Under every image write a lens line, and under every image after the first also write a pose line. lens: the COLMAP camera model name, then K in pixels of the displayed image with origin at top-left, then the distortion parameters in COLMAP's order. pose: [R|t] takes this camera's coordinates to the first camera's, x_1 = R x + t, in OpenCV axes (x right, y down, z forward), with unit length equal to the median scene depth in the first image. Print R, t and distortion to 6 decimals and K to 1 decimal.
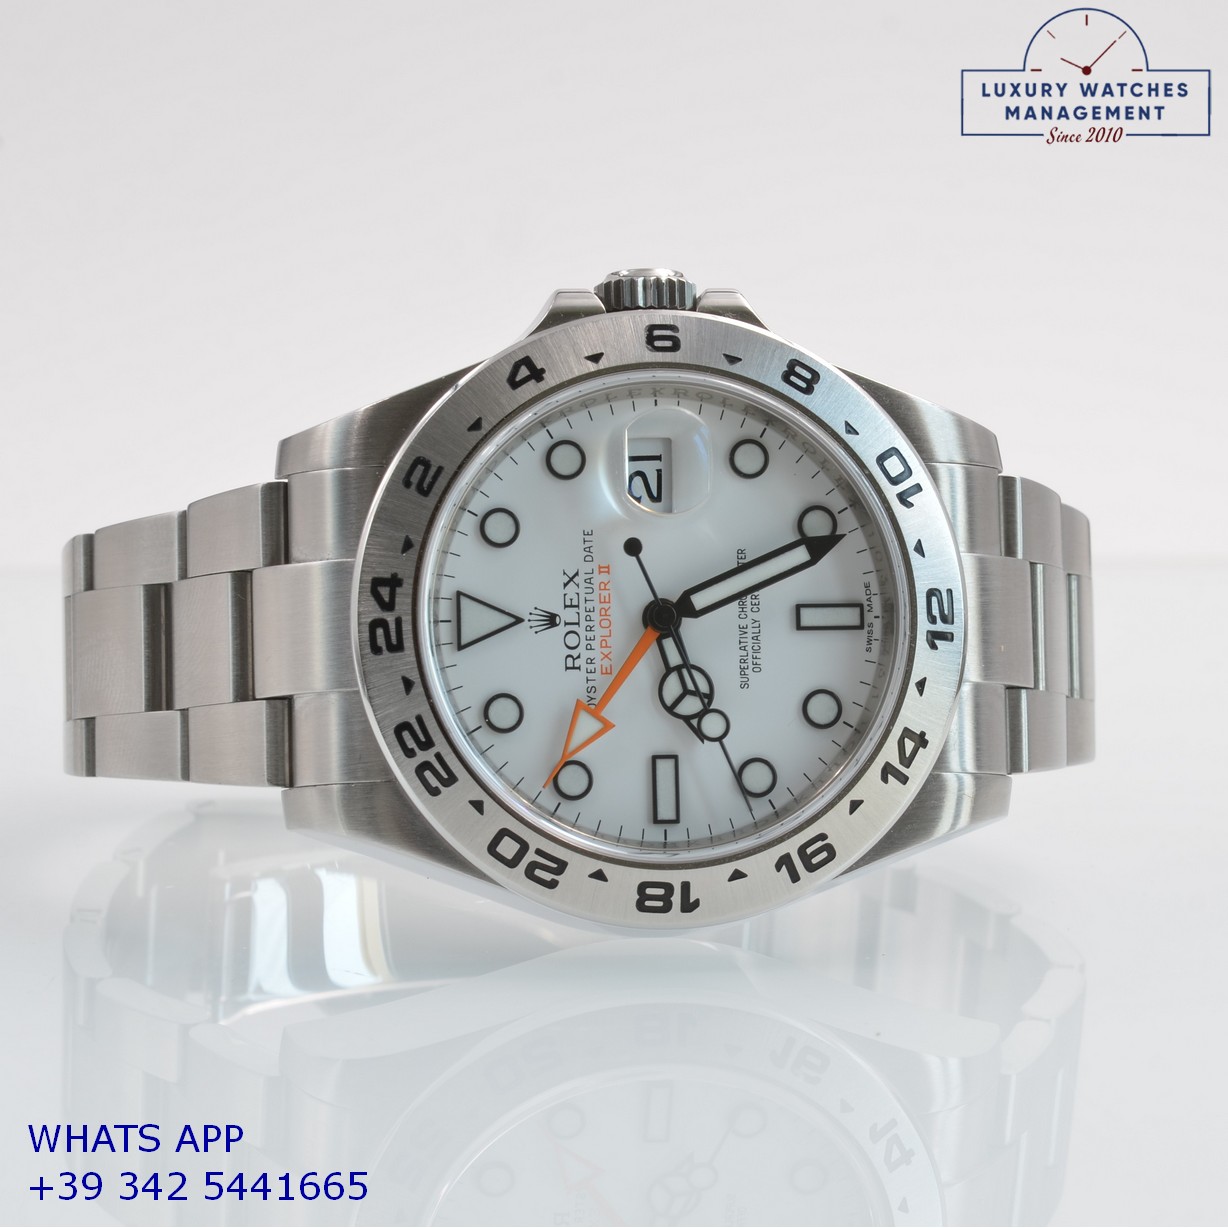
lens RADIAL K [[5533.0, 0, 614.0], [0, 5533.0, 614.0], [0, 0, 1]] dist [-0.494473, -0.202852]
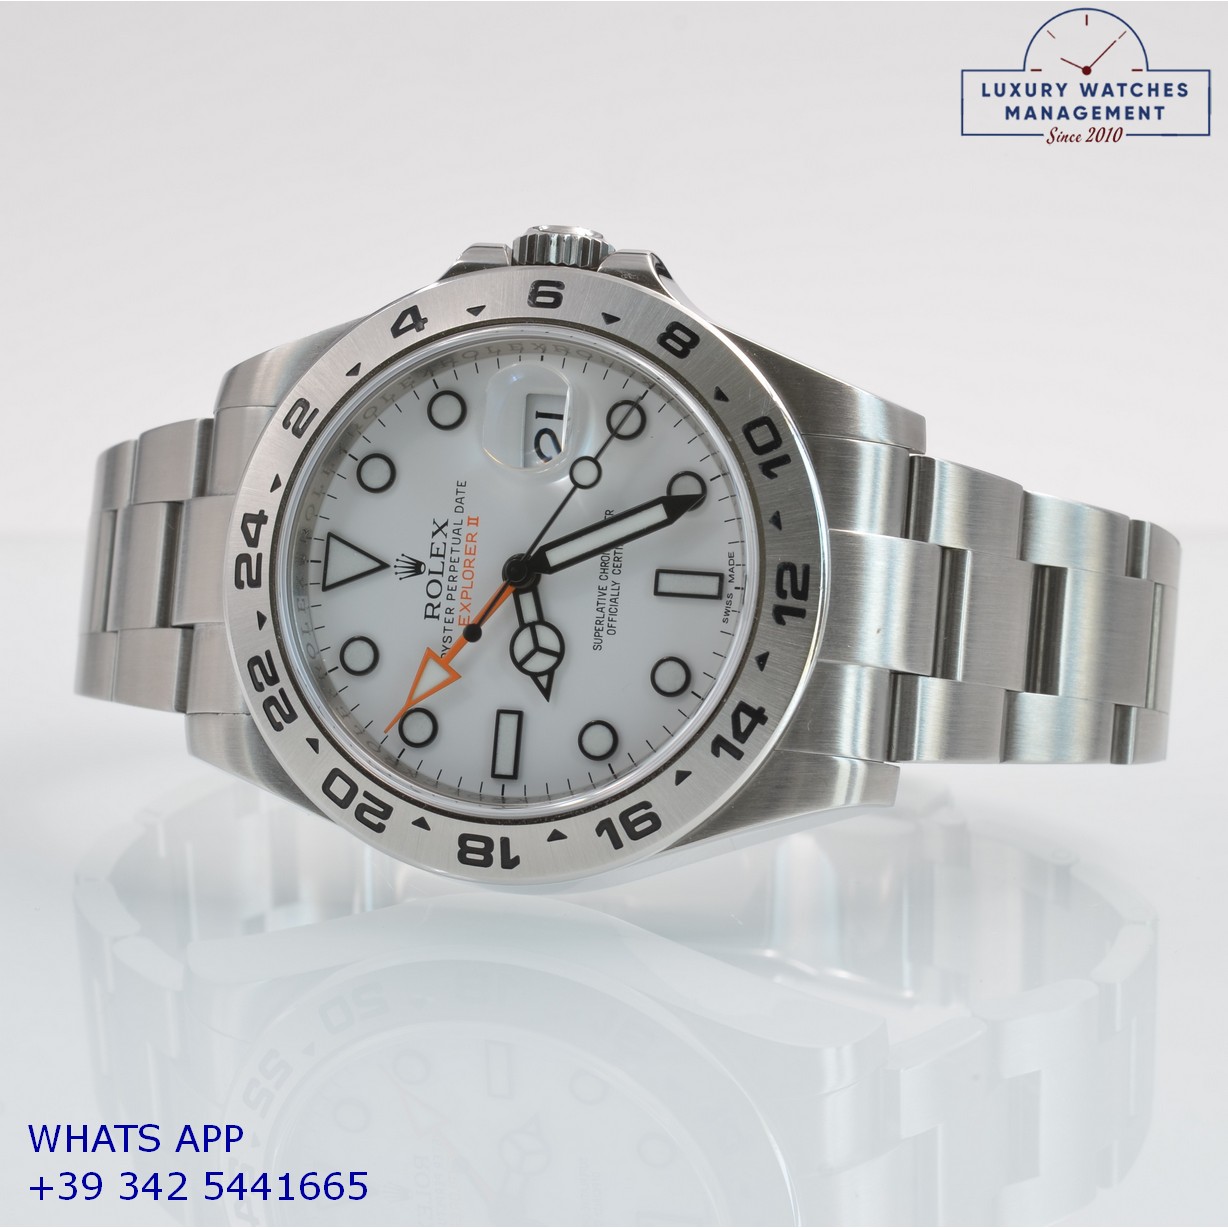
lens RADIAL K [[5533.0, 0, 614.0], [0, 5533.0, 614.0], [0, 0, 1]] dist [-0.494473, -0.202852]
pose [[0.916323, 0.069141, -0.394427, 0.418486], [-0.073343, 0.997297, 0.004433, 0.002393], [0.393667, 0.024867, 0.918917, 0.090186]]
